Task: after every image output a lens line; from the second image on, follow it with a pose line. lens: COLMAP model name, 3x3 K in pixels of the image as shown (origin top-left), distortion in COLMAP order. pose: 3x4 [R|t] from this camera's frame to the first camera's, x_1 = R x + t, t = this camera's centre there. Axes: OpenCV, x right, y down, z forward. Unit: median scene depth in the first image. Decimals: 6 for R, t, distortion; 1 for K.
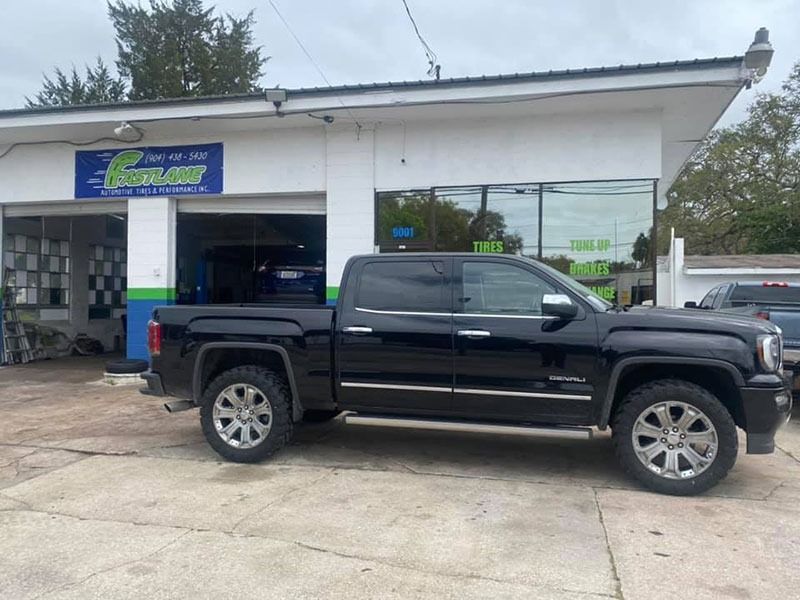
lens RADIAL K [[612.0, 0, 401.2], [0, 612.0, 296.4], [0, 0, 1]] dist [0.031954, -0.011702]
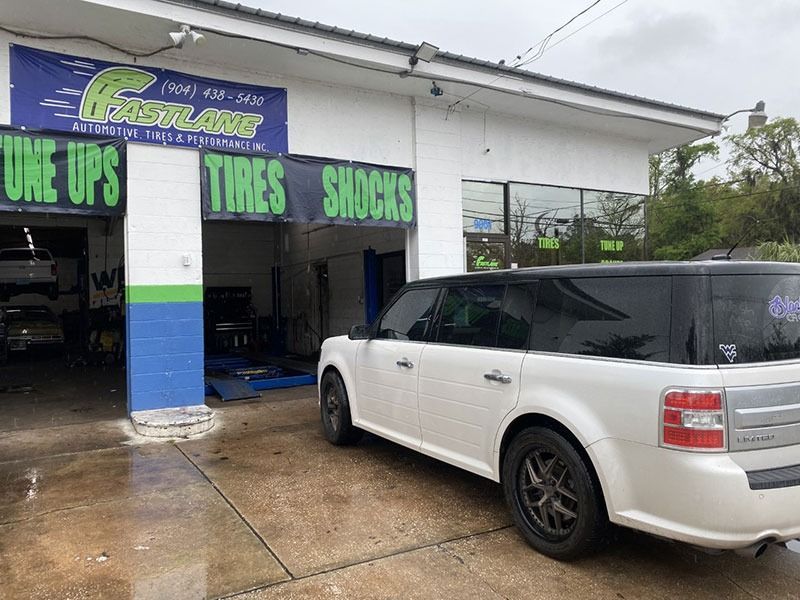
lens RADIAL K [[612.0, 0, 396.4], [0, 612.0, 286.0], [0, 0, 1]] dist [0.031954, -0.011702]
pose [[0.720018, -0.009920, 0.693884, -0.696946], [0.022416, 0.999709, -0.008968, -0.002097], [-0.693593, 0.022011, 0.720031, 0.369143]]
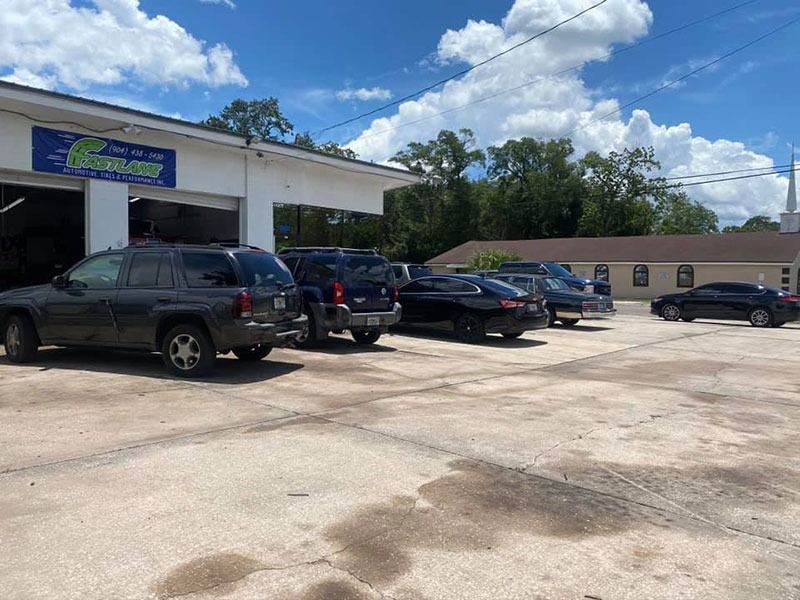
lens RADIAL K [[612.0, 0, 395.7], [0, 612.0, 293.2], [0, 0, 1]] dist [0.031954, -0.011702]
pose [[0.467906, -0.029349, 0.883291, -1.235800], [-0.019336, 0.998869, 0.043433, -0.005451], [-0.883566, -0.037401, 0.466810, -0.063847]]
